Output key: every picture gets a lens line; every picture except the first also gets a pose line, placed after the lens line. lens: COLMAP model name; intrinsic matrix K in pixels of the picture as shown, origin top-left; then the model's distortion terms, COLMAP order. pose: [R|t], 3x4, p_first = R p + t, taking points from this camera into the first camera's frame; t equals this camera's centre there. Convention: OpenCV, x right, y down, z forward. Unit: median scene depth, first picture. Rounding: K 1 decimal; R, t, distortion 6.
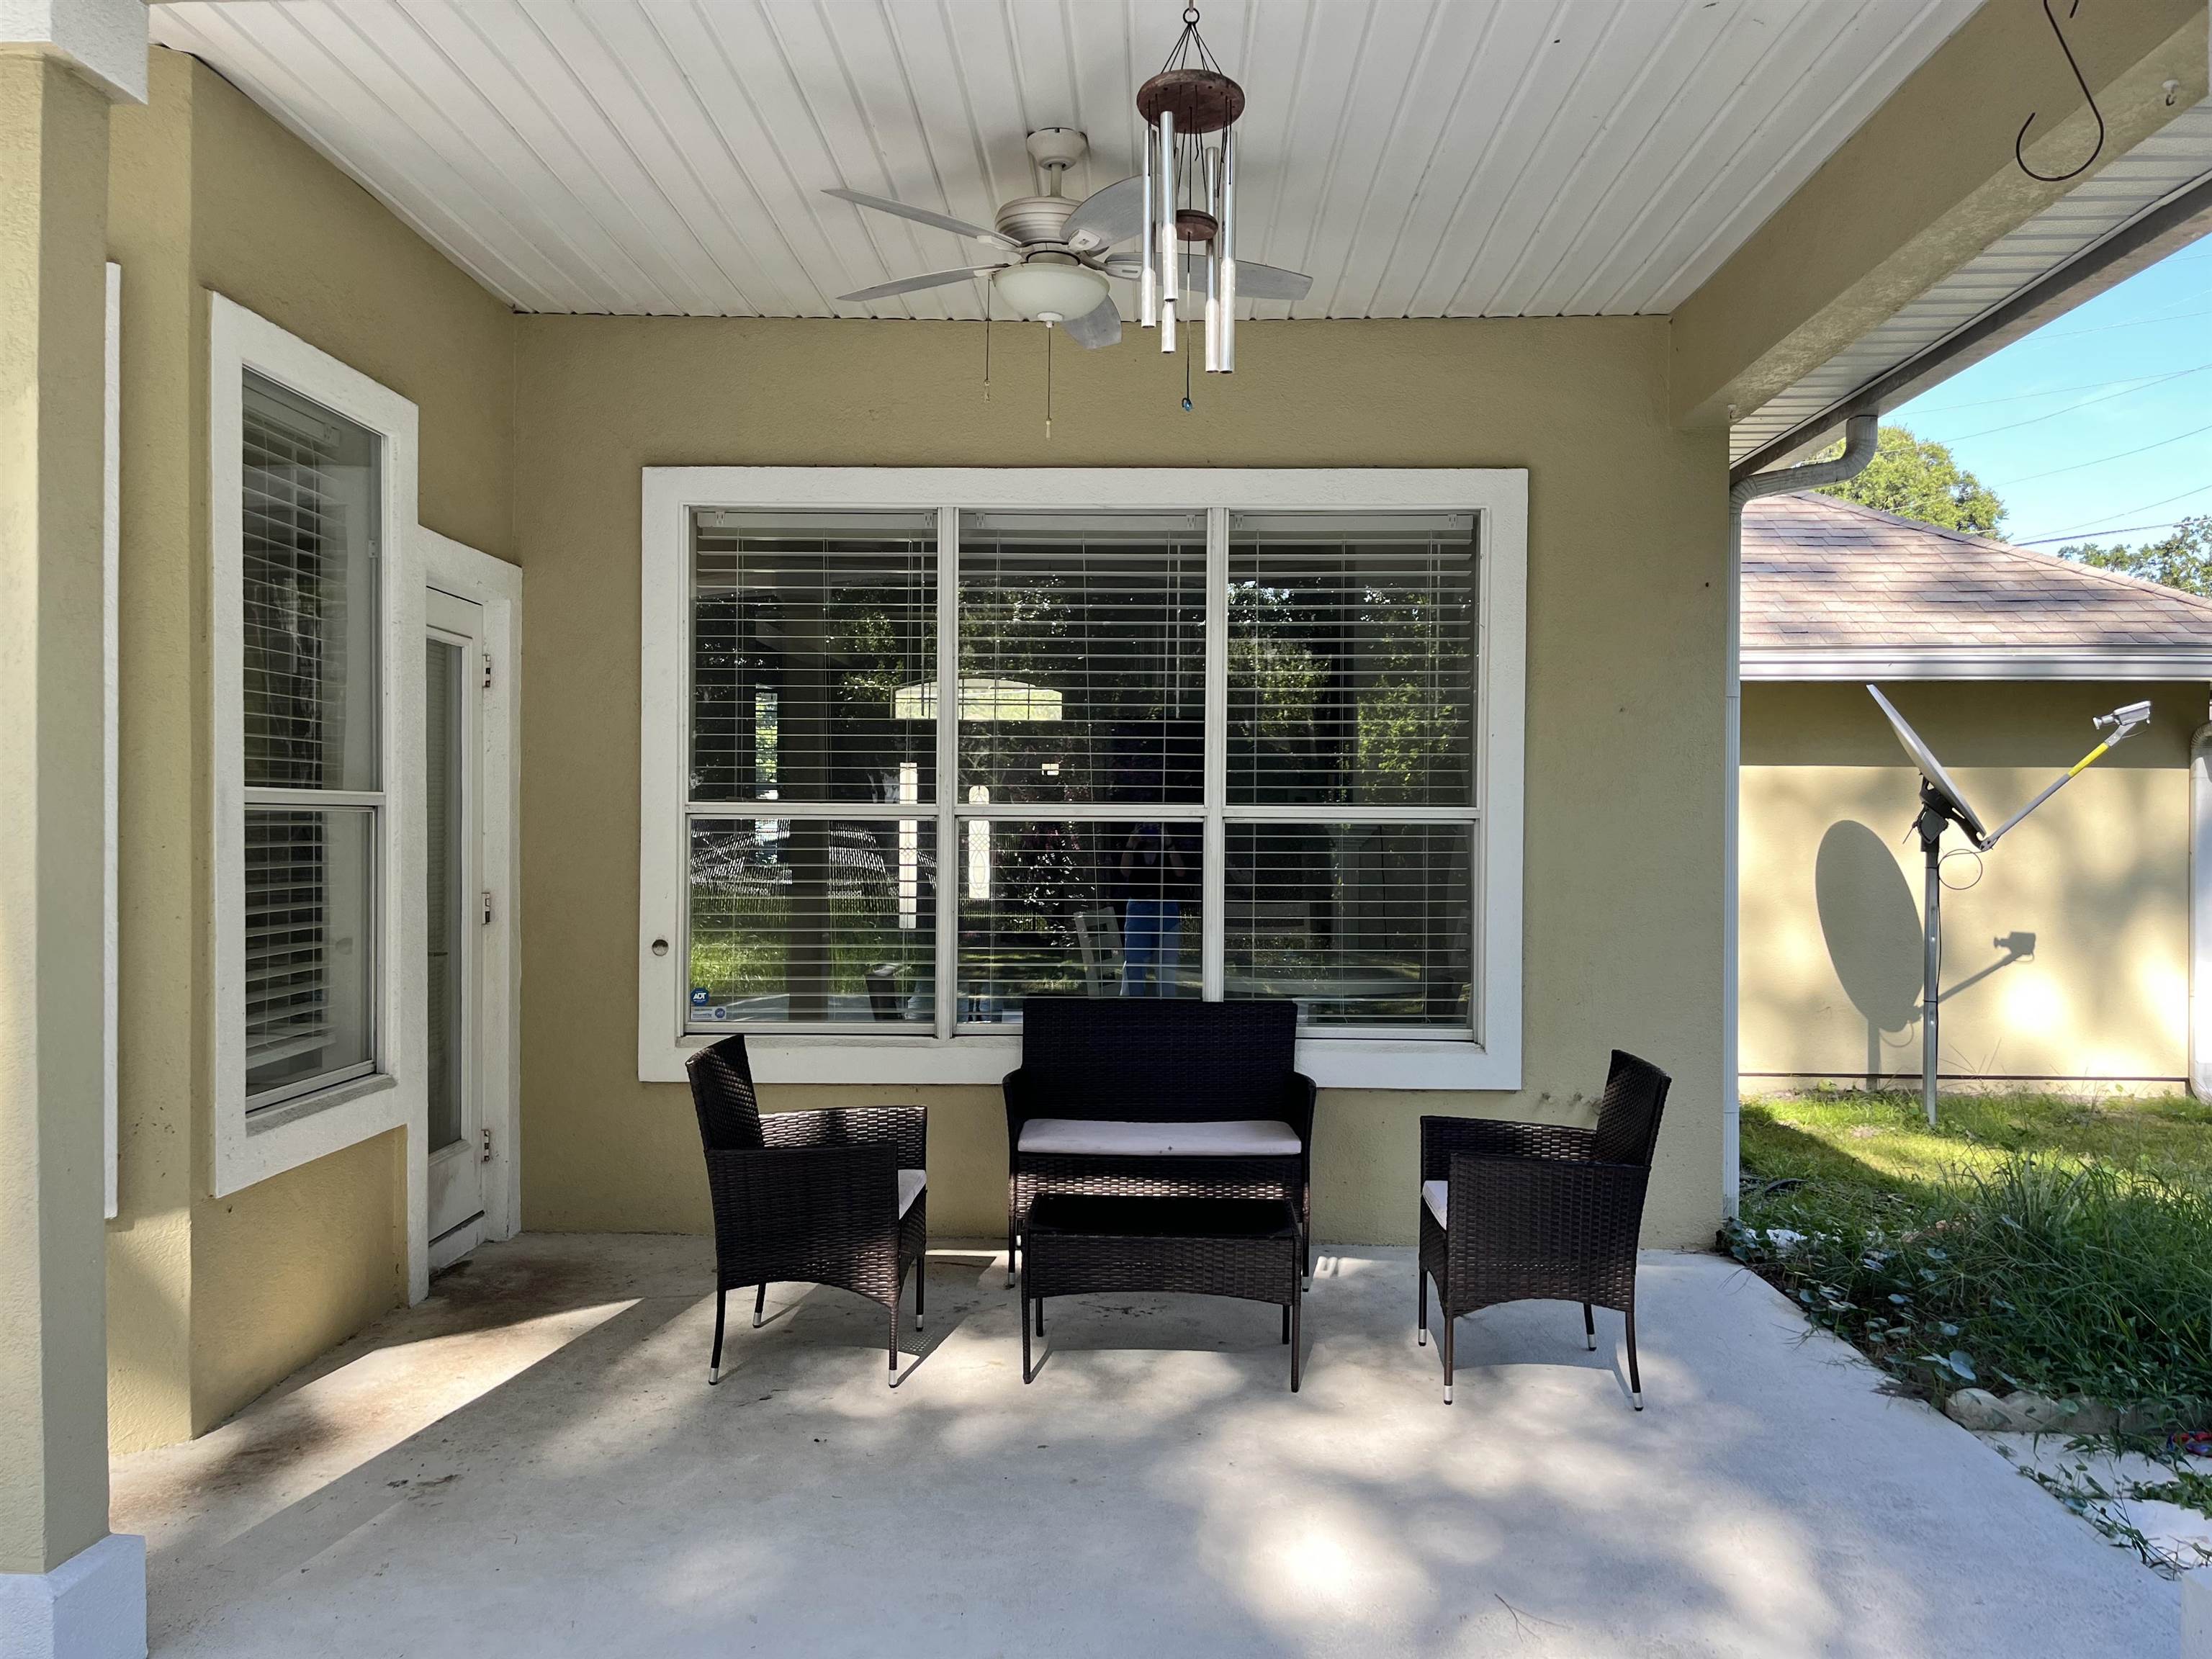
lens RADIAL K [[1632.1, 0, 1112.1], [0, 1632.1, 857.1], [0, 0, 1]] dist [0.002054, -0.029322]
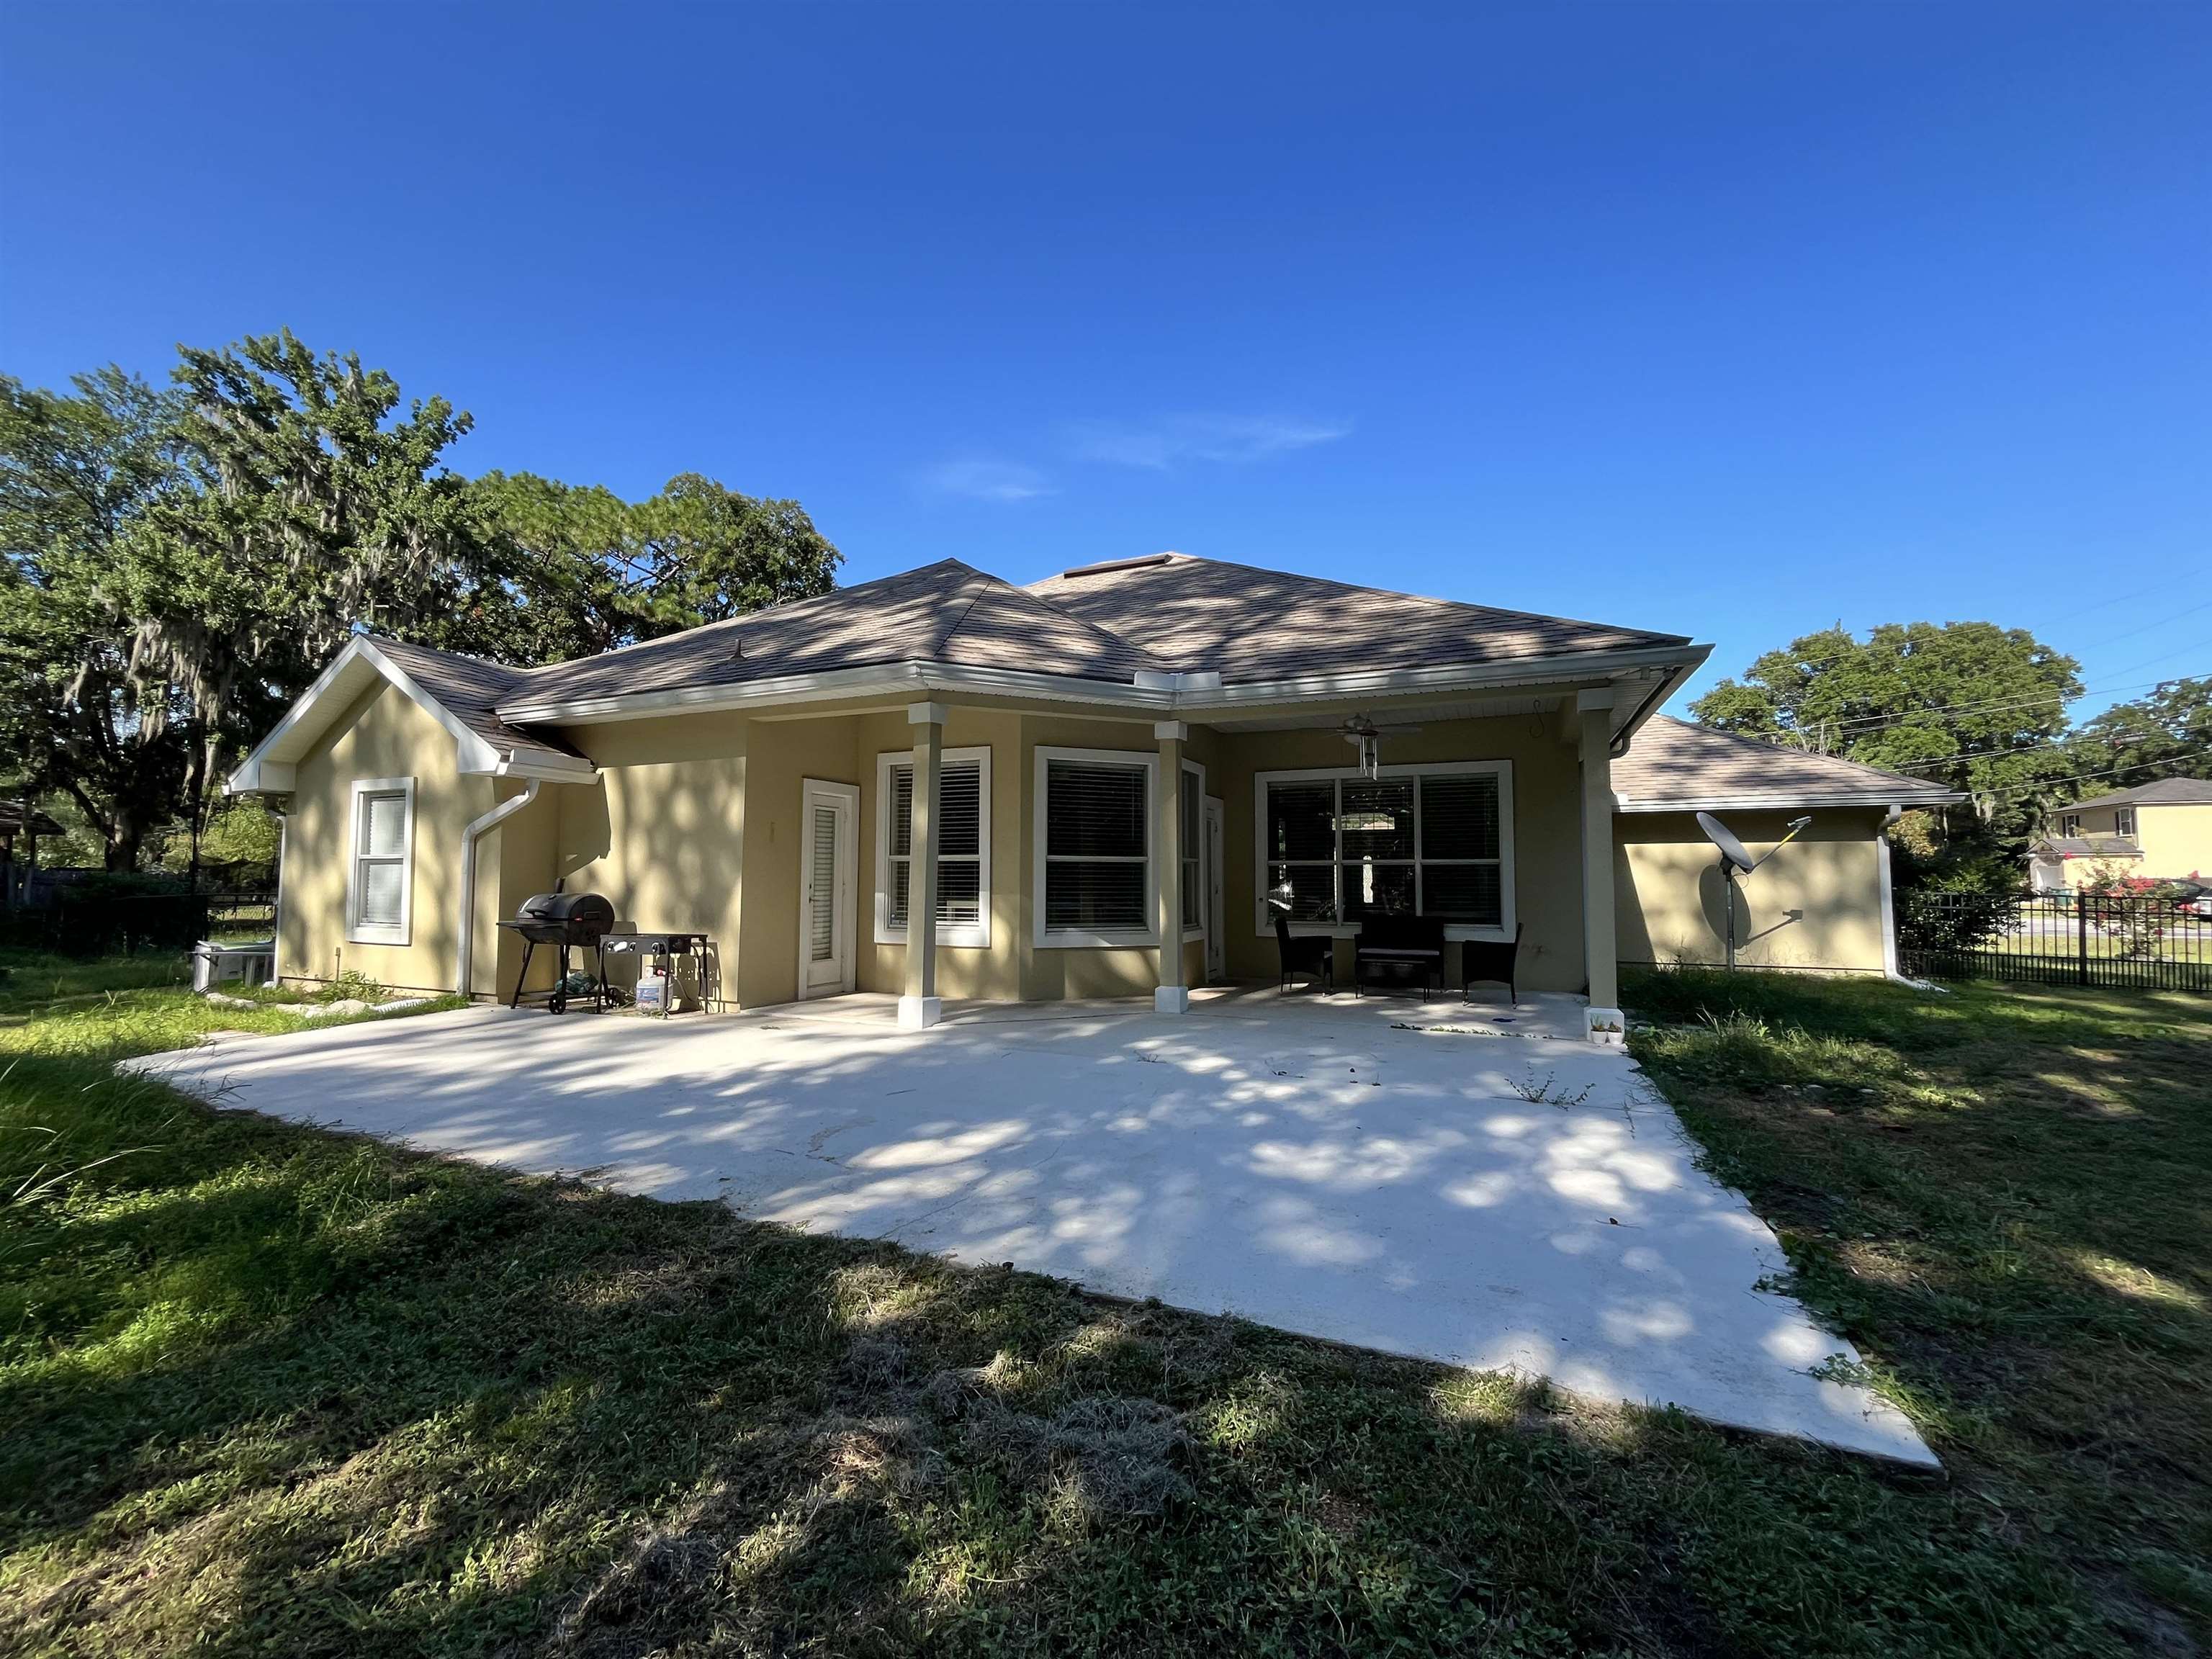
lens RADIAL K [[892.7, 0, 1098.2], [0, 892.7, 832.4], [0, 0, 1]] dist [-0.004121, -0.000612]
pose [[0.916294, -0.027719, -0.399547, 0.198342], [-0.001230, 0.997403, -0.072017, 0.045329], [0.400505, 0.066480, 0.913880, -1.008287]]
